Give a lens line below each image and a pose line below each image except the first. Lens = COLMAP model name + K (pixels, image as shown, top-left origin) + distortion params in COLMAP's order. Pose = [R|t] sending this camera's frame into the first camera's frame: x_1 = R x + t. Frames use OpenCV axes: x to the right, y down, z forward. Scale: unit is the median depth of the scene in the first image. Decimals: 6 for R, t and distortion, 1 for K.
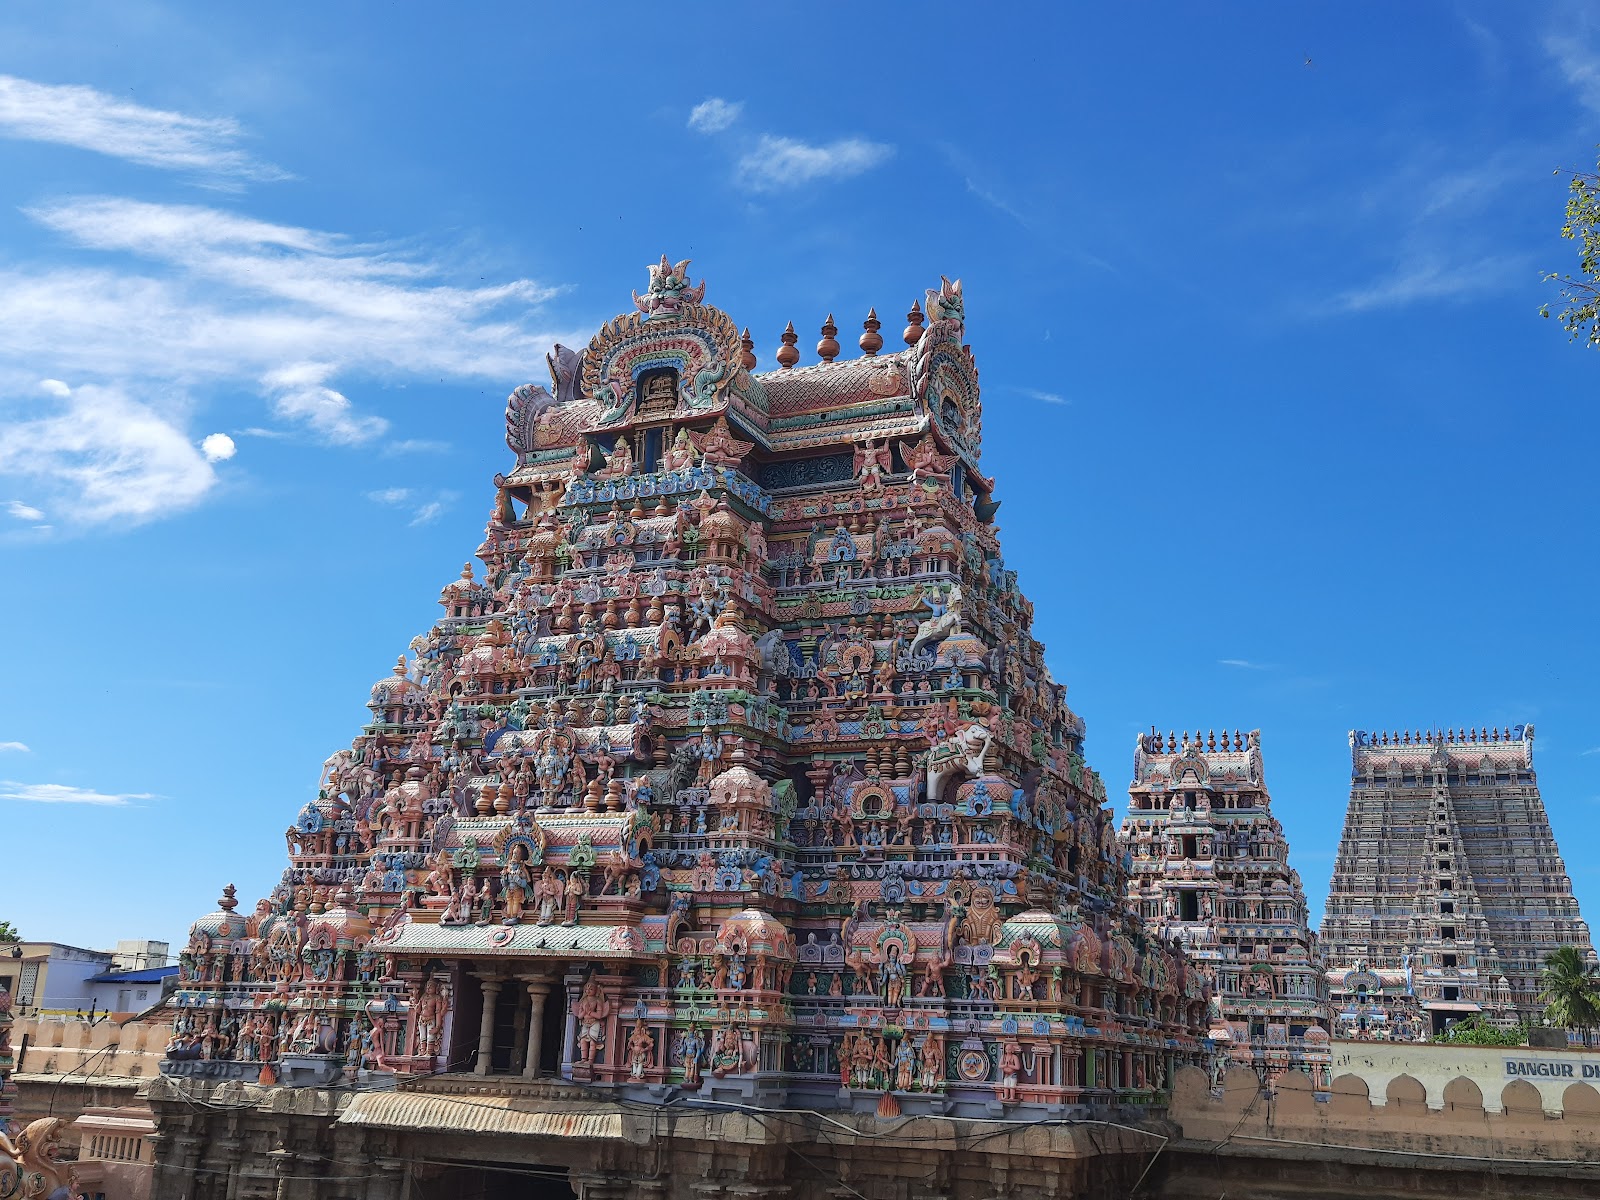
lens RADIAL K [[1625.6, 0, 800.0], [0, 1625.6, 600.0], [0, 0, 1]] dist [0.068198, -0.007112]
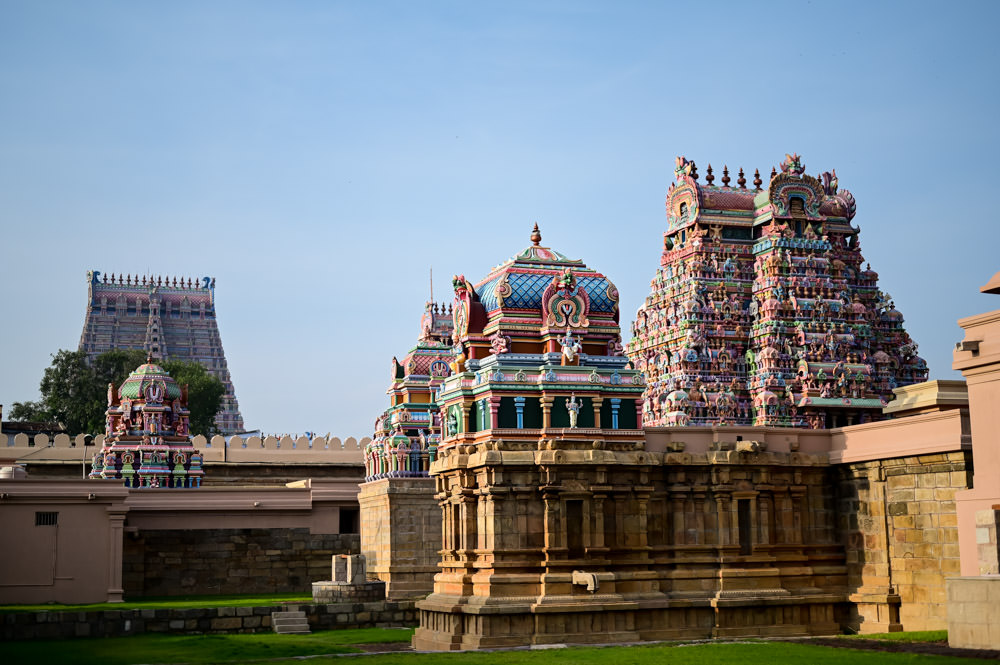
lens RADIAL K [[1442.2, 0, 500.0], [0, 1442.2, 332.5], [0, 0, 1]] dist [-0.006596, 0.019497]
pose [[0.706960, 0.054492, 0.705152, -1.891088], [-0.147684, 0.986422, 0.071836, -0.018439], [-0.691663, -0.154925, 0.705408, -0.341099]]
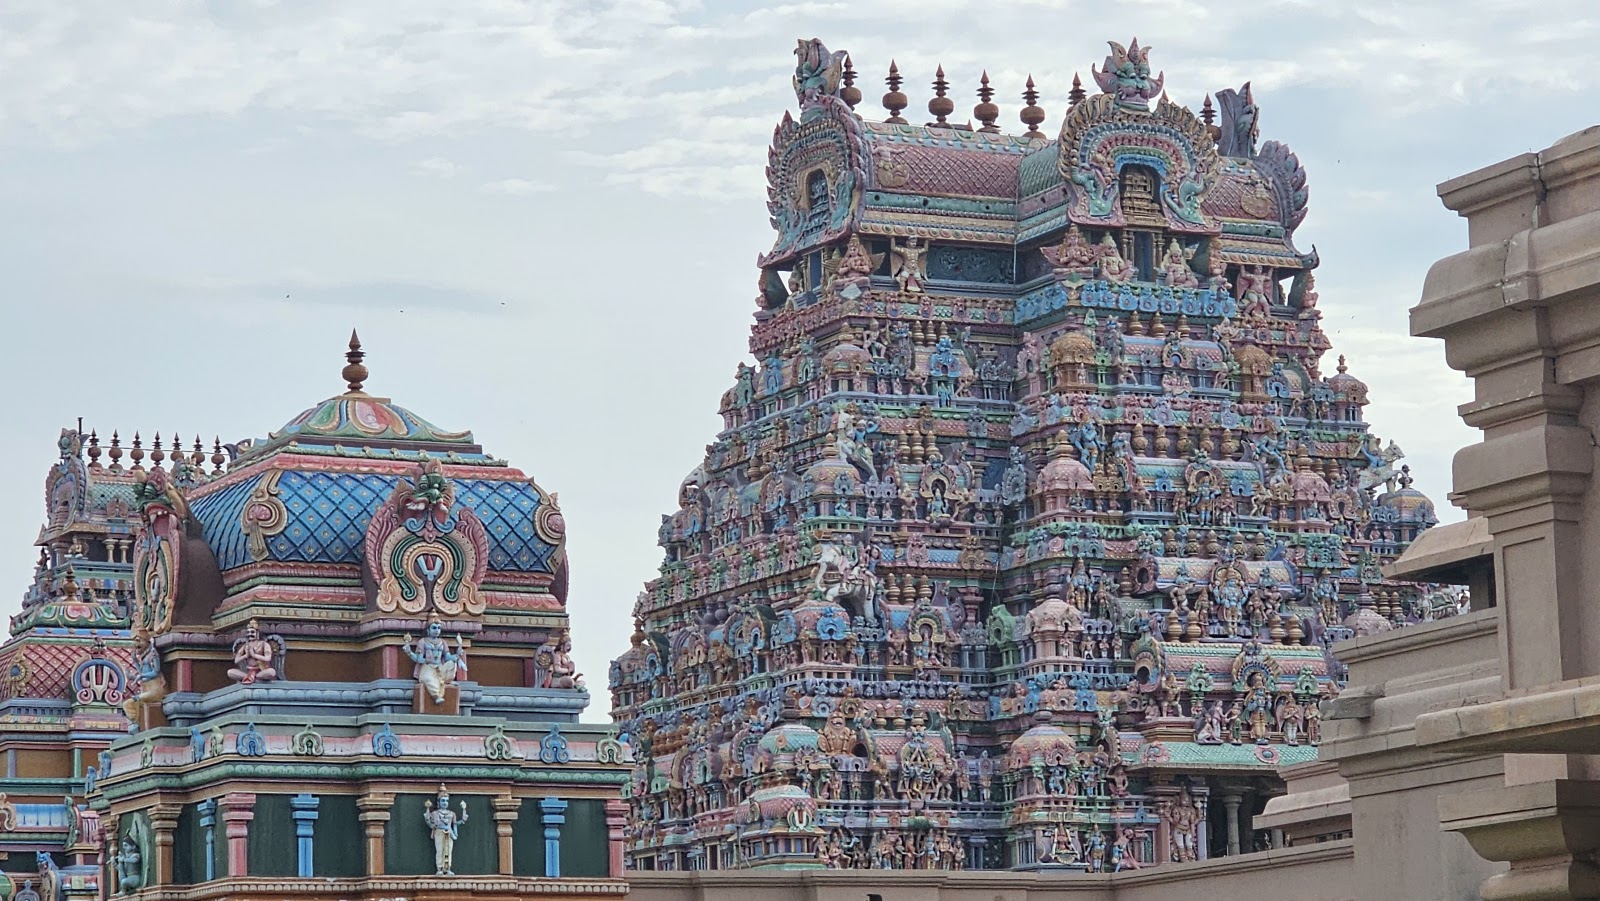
lens RADIAL K [[4642.1, 0, 800.0], [0, 4642.1, 450.5], [0, 0, 1]] dist [-1.268198, 27.387595]
pose [[0.625244, 0.066099, 0.777625, -2.026473], [-0.163007, 0.985491, 0.047297, -0.066060], [-0.763216, -0.156331, 0.626947, -0.482103]]
